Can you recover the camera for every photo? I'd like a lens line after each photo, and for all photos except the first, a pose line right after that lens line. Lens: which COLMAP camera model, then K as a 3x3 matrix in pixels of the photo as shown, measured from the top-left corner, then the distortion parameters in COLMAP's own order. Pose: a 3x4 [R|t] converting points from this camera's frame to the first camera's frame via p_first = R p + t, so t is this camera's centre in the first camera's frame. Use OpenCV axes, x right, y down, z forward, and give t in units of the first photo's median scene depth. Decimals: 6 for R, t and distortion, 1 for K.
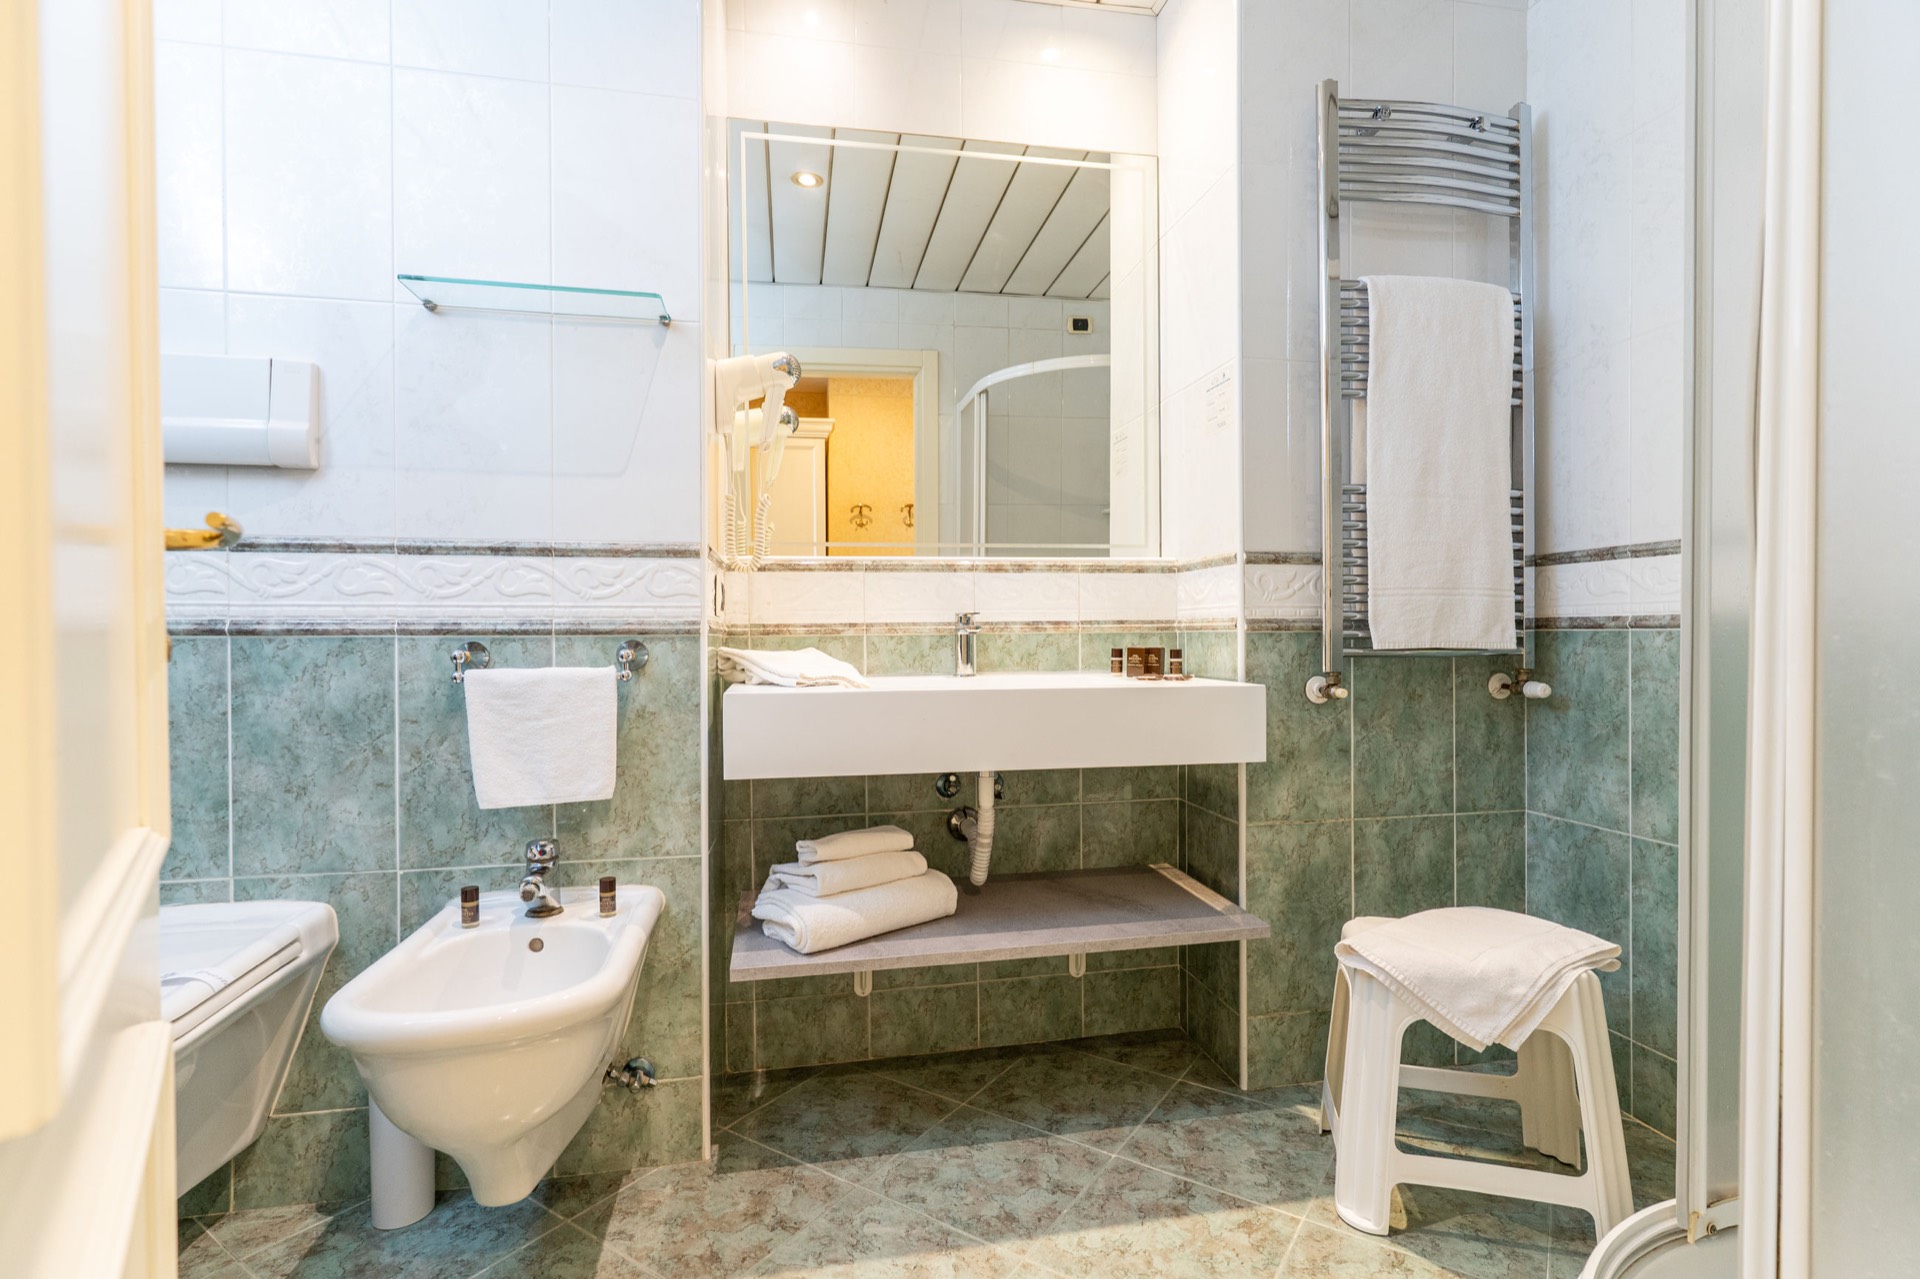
lens RADIAL K [[933.1, 0, 972.0], [0, 933.1, 642.9], [0, 0, 1]] dist [-0.013360, -0.000094]
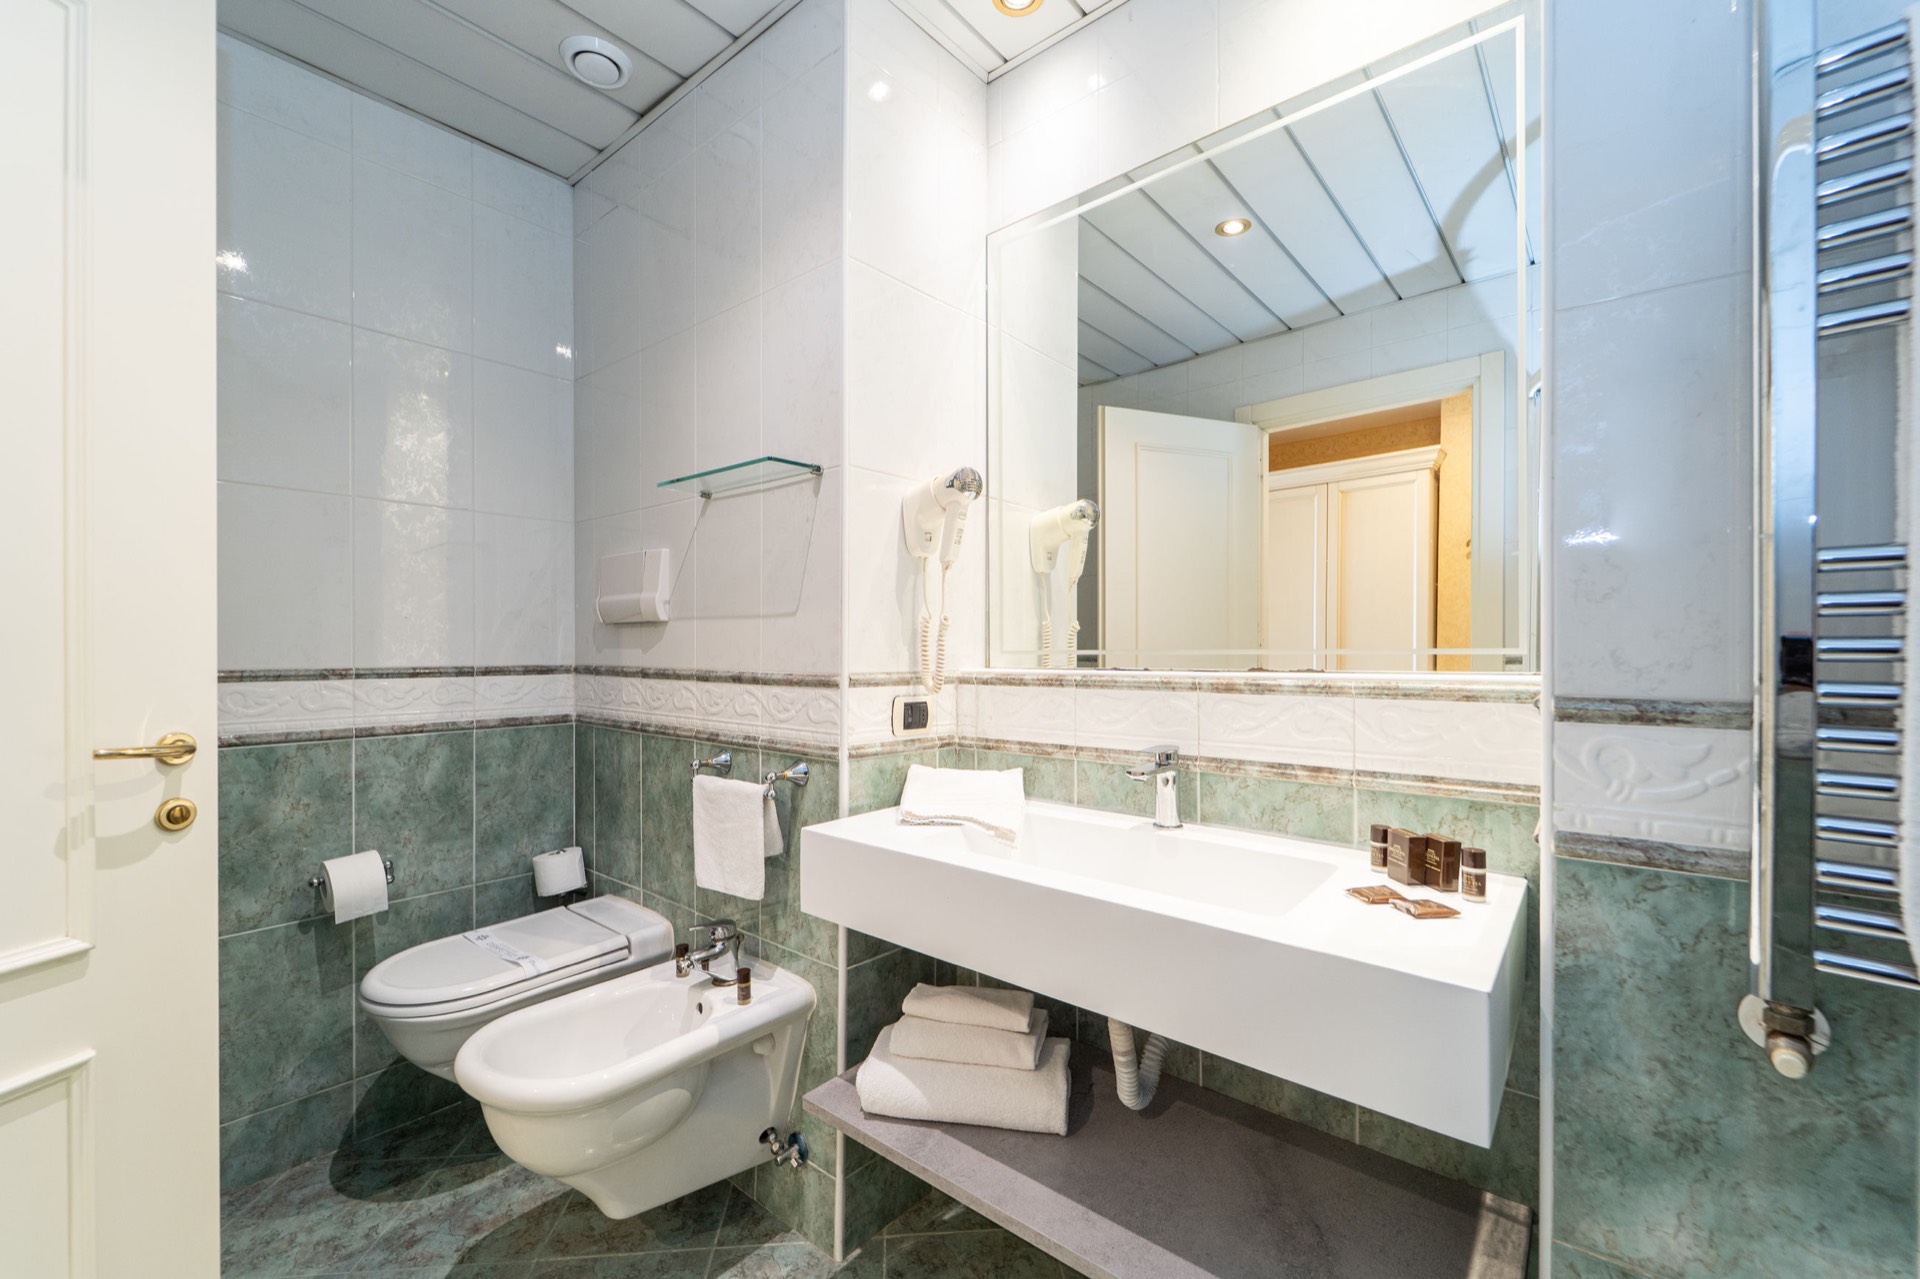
lens RADIAL K [[790.7, 0, 925.4], [0, 790.7, 653.1], [0, 0, 1]] dist [0.000158, -0.000610]
pose [[0.608109, 0.008487, -0.793808, 0.422629], [-0.008908, 0.999953, 0.003867, -0.119247], [0.793804, 0.004720, 0.608156, 0.467935]]
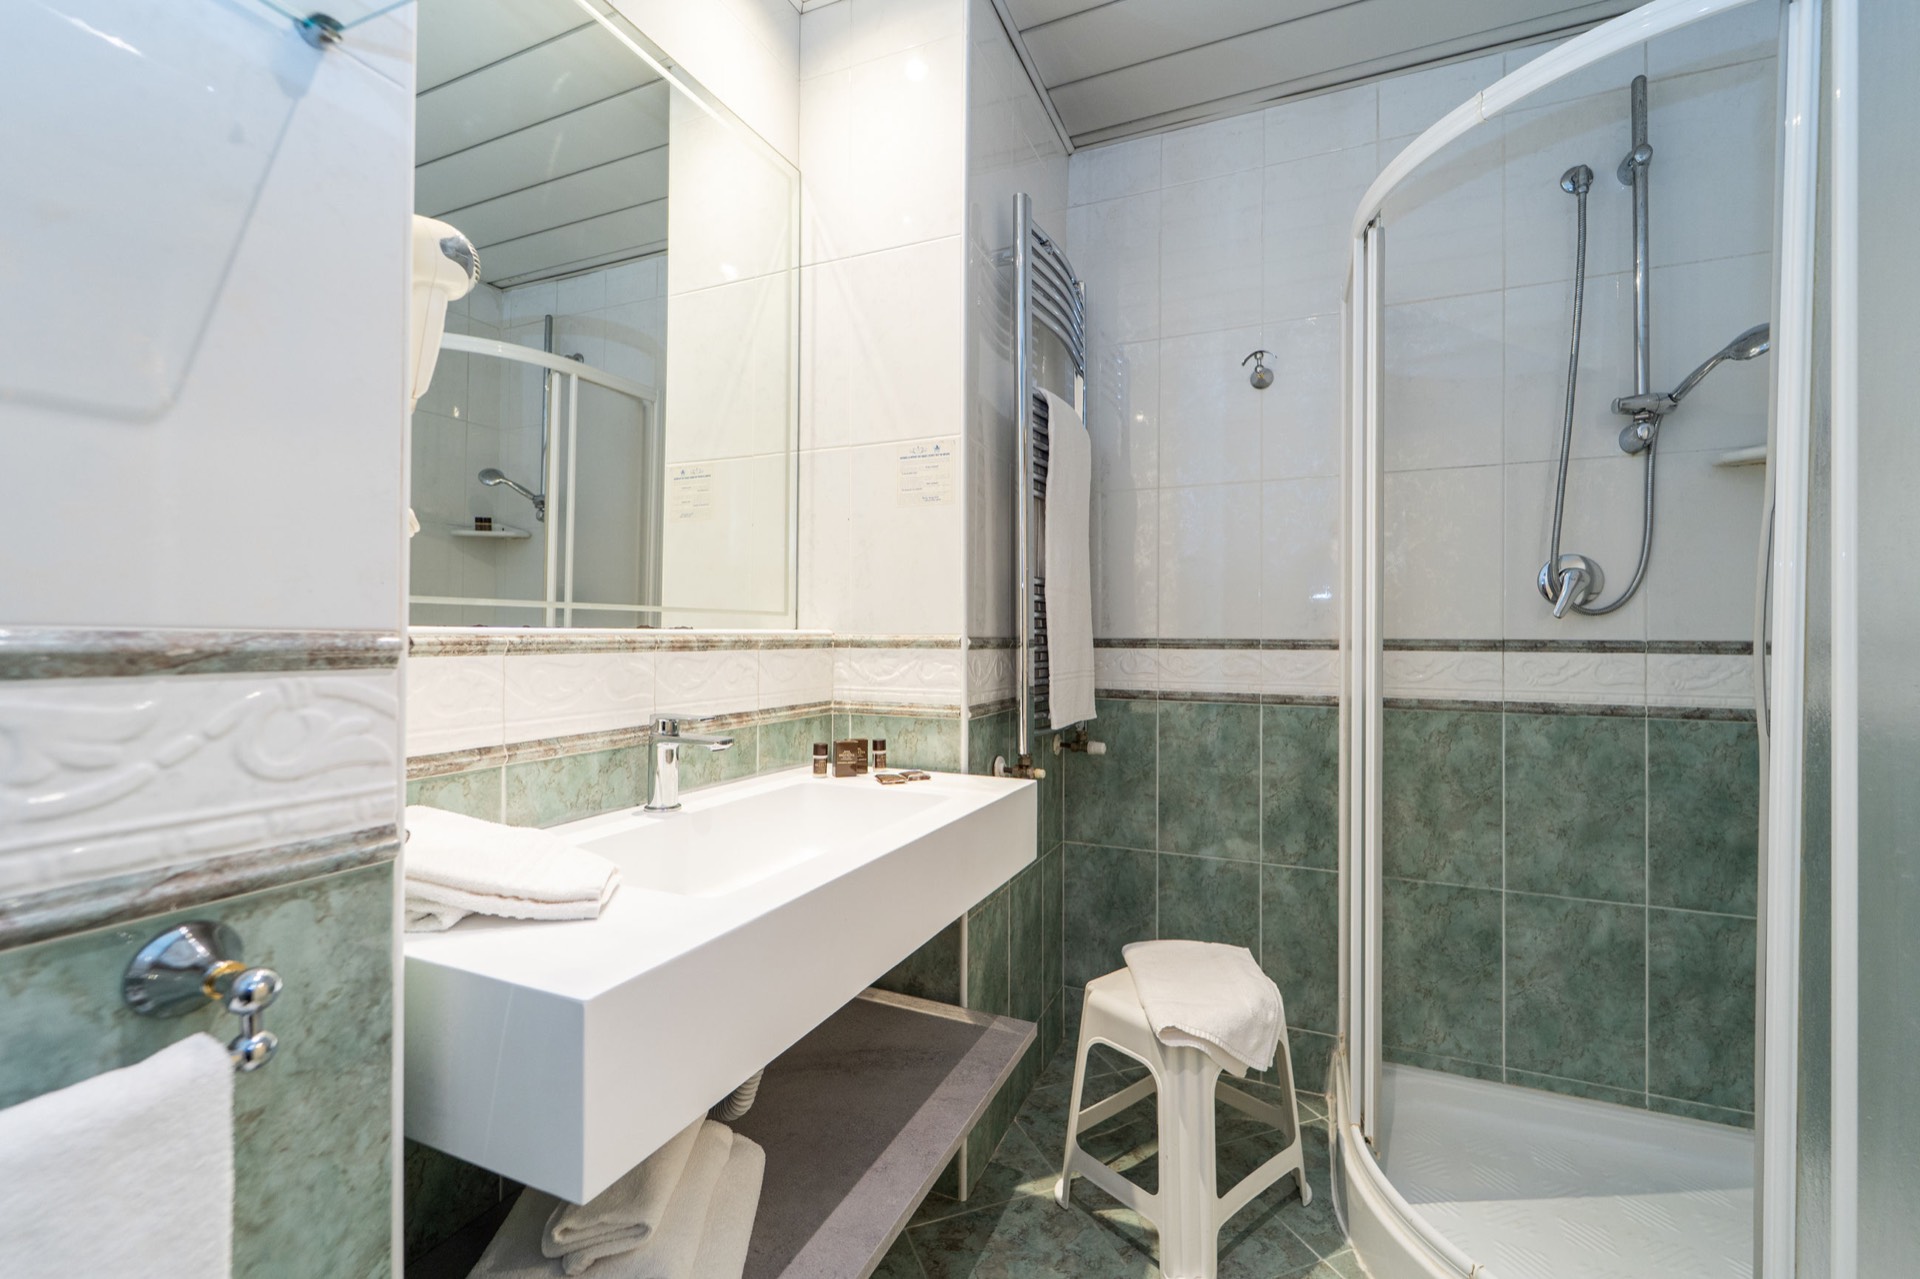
lens RADIAL K [[790.7, 0, 961.2], [0, 790.7, 633.2], [0, 0, 1]] dist [0.000158, -0.000610]
pose [[0.570750, 0.013052, 0.821020, -0.382407], [-0.001474, 0.999888, -0.014871, -0.089213], [-0.821123, 0.007277, 0.570706, 0.532559]]
